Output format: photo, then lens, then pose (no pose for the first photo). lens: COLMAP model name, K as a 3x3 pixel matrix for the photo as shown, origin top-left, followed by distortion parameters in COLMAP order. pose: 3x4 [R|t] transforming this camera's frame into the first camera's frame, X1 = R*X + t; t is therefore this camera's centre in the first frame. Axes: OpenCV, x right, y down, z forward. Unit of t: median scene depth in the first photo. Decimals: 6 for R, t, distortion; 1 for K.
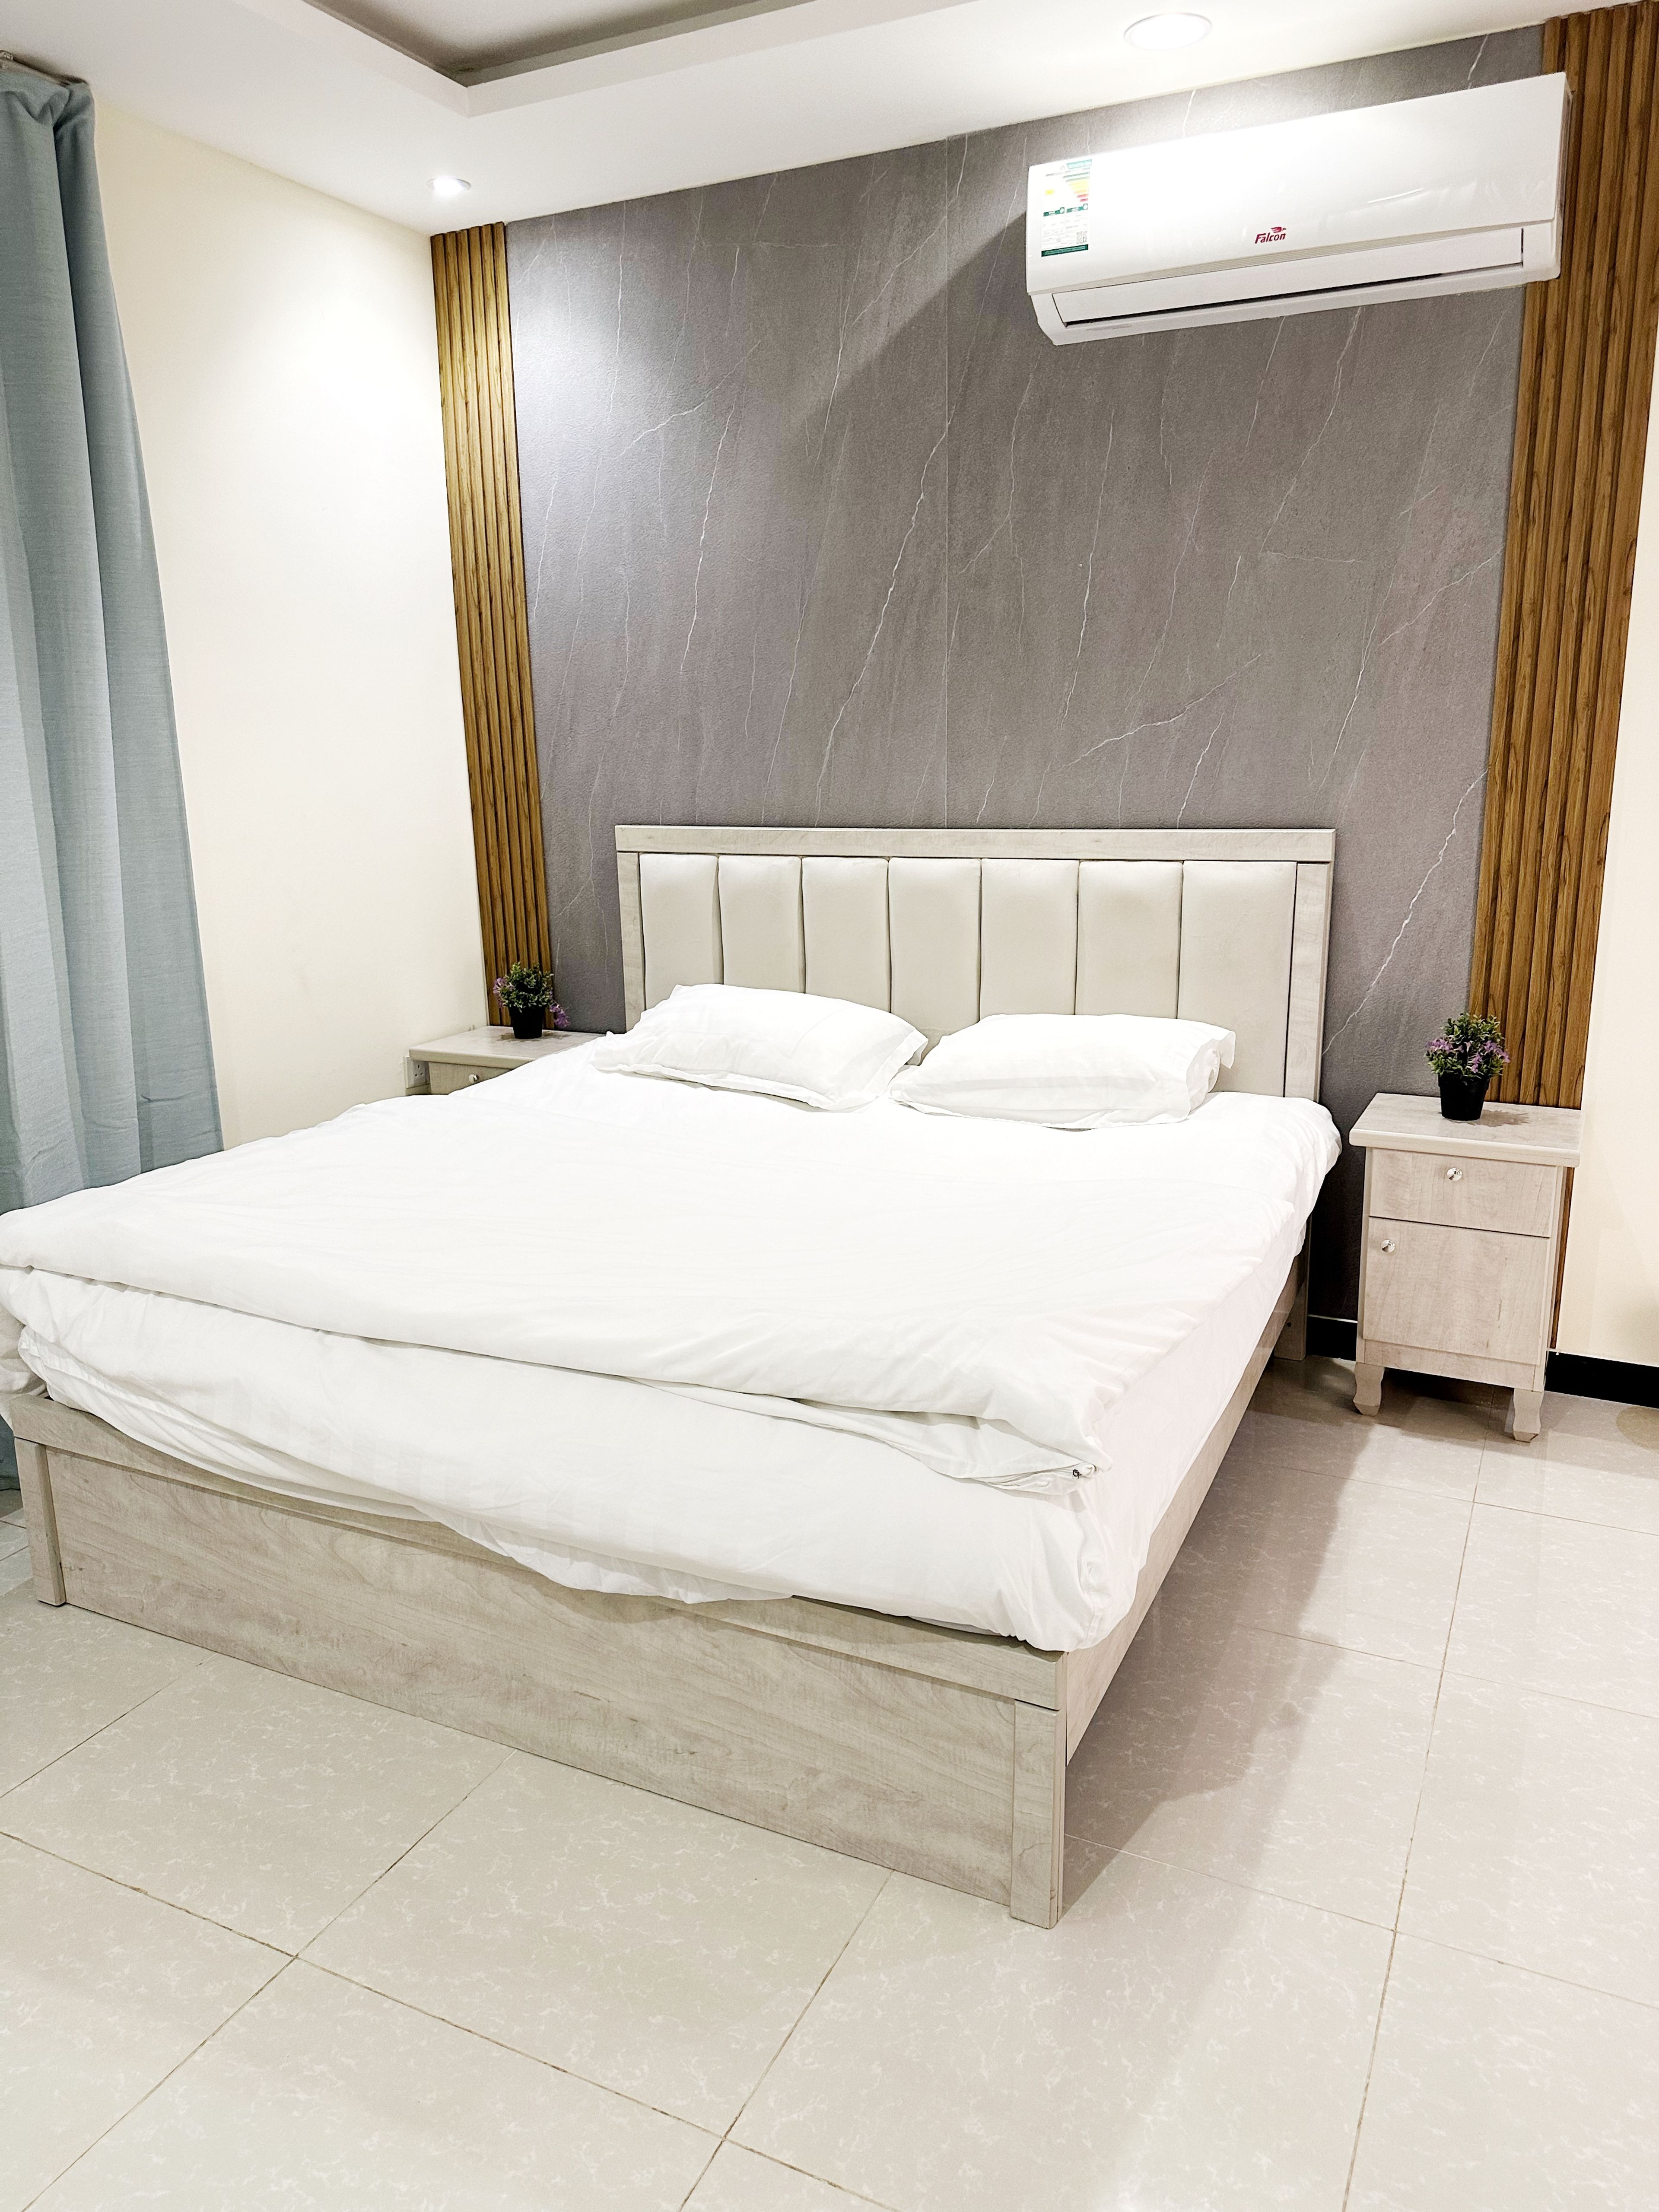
lens RADIAL K [[1545.4, 0, 825.9], [0, 1545.4, 1109.5], [0, 0, 1]] dist [0.064146, -0.058771]
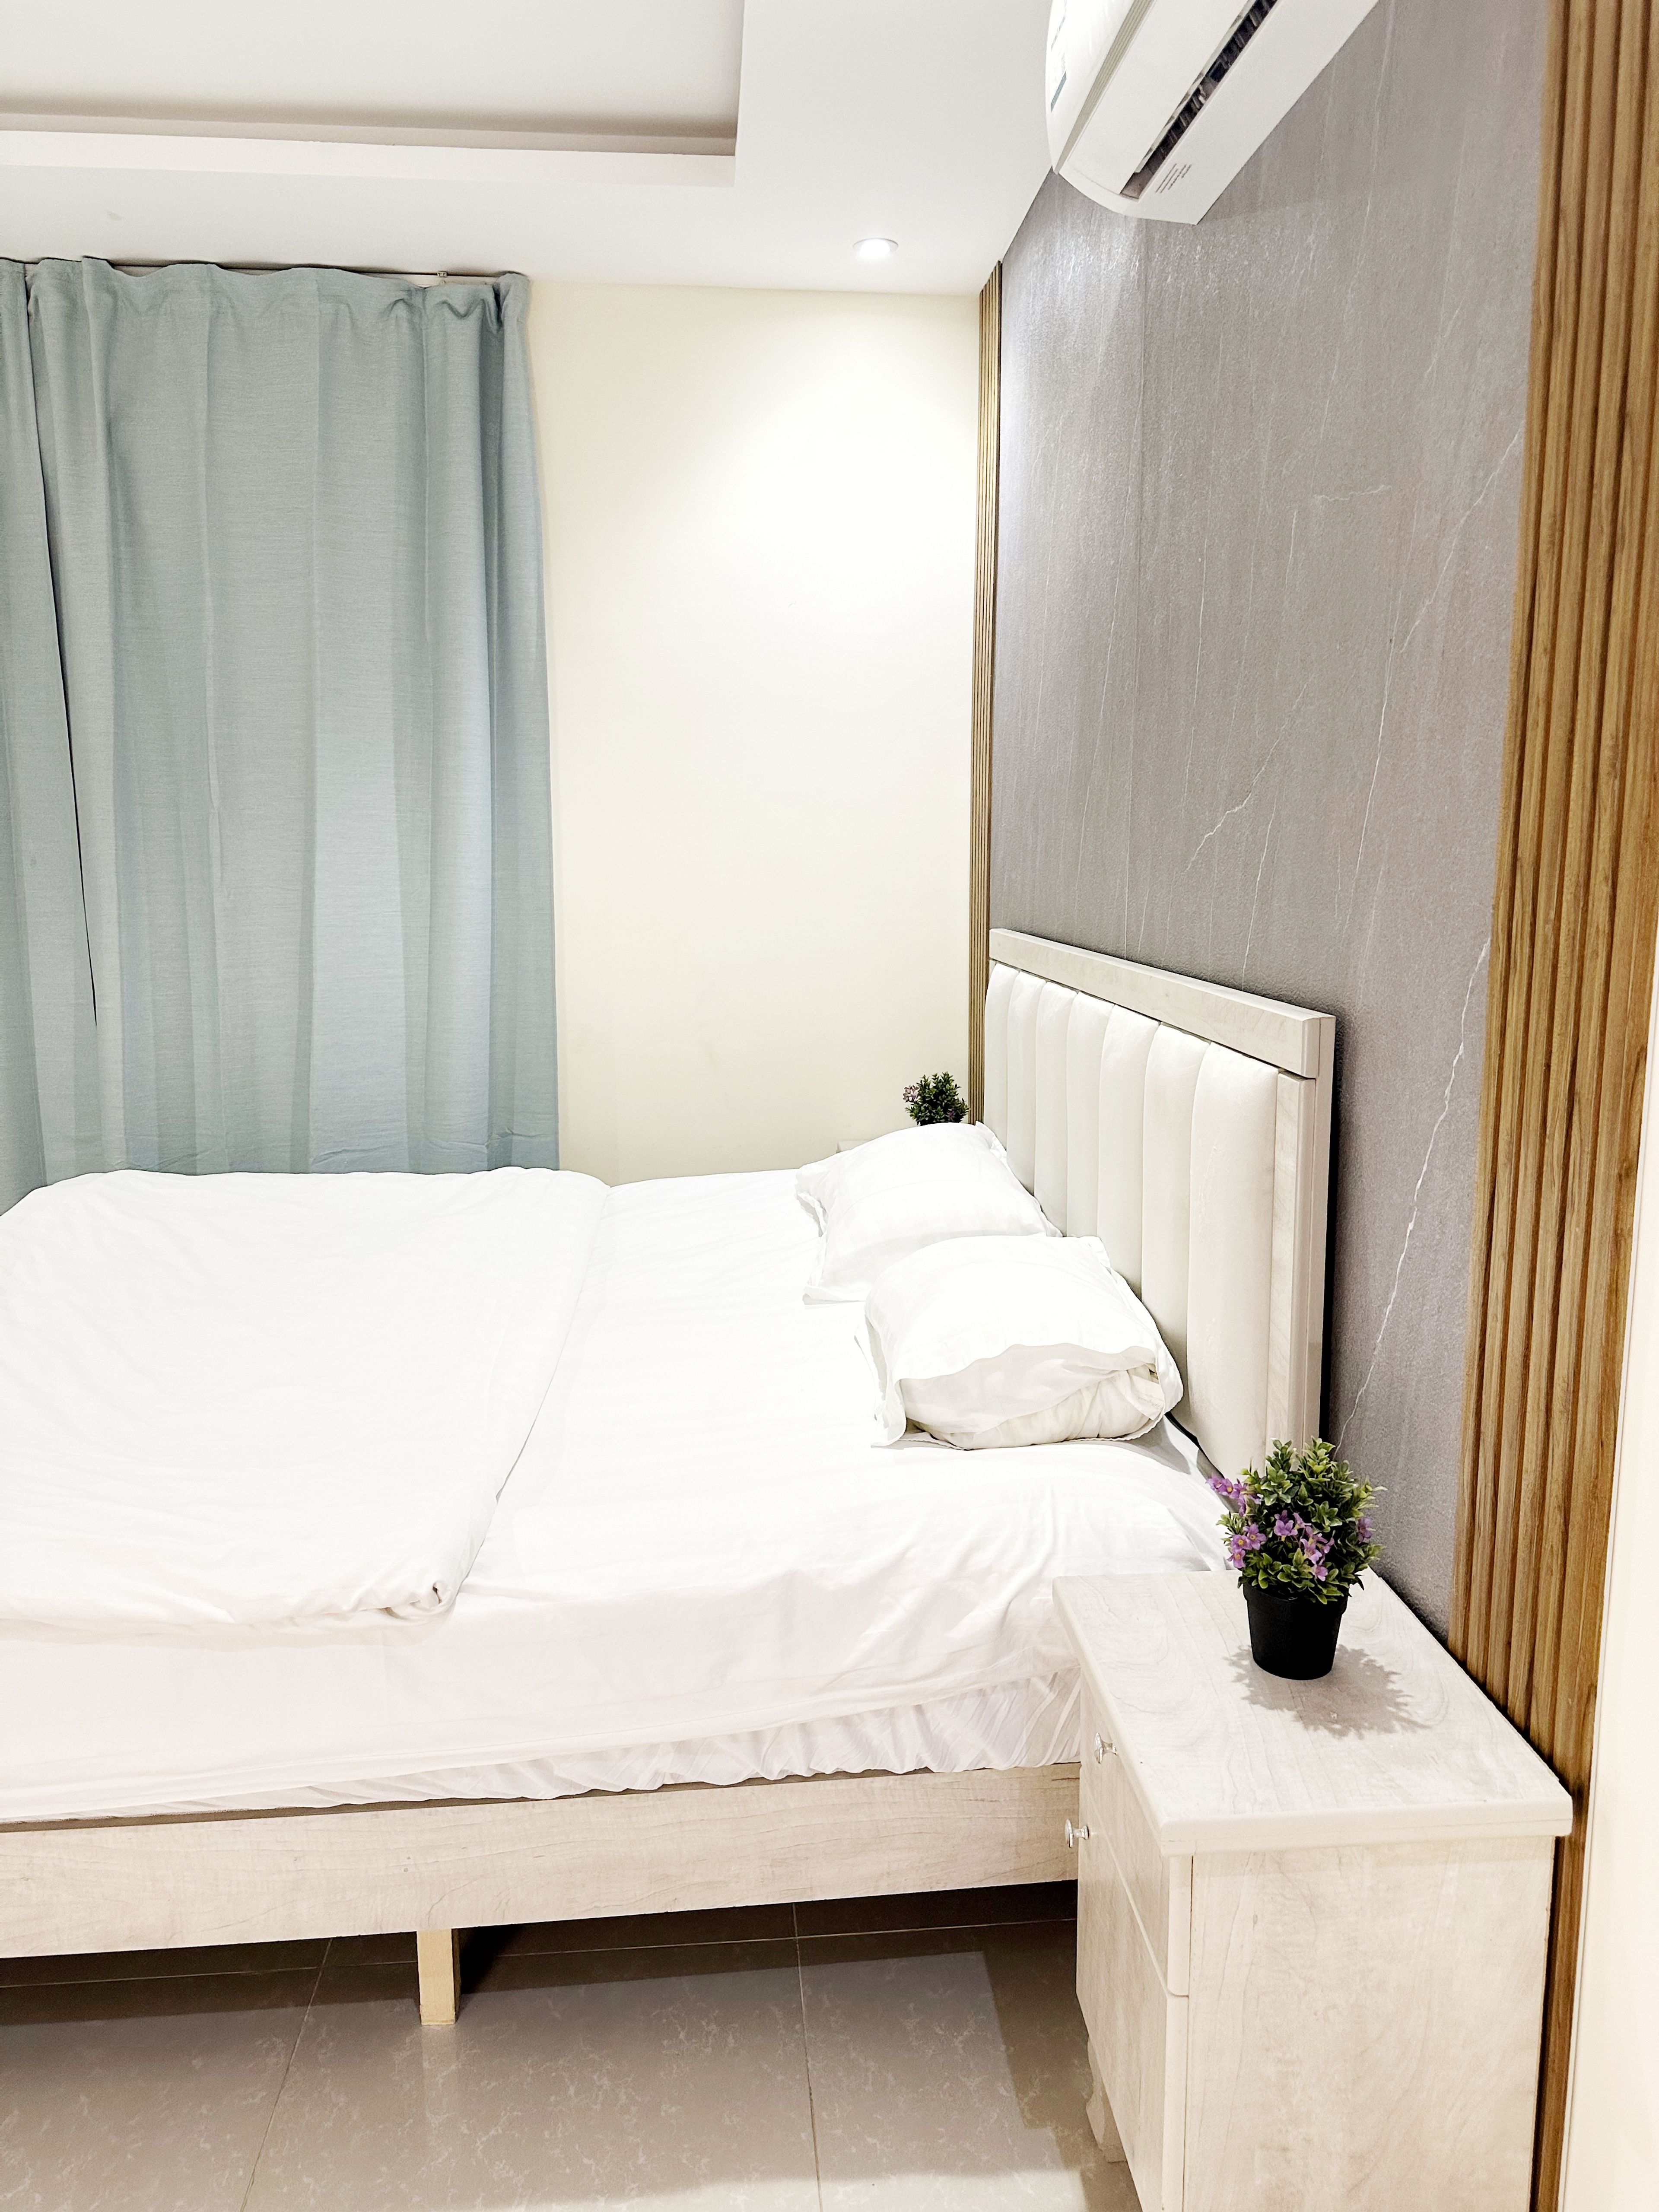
lens RADIAL K [[1554.0, 0, 829.5], [0, 1554.0, 1106.0], [0, 0, 1]] dist [0.045896, -0.054510]
pose [[0.519226, 0.159792, -0.839566, 0.694184], [-0.212726, 0.975612, 0.054126, -0.148909], [0.827739, 0.150494, 0.540555, 0.615216]]
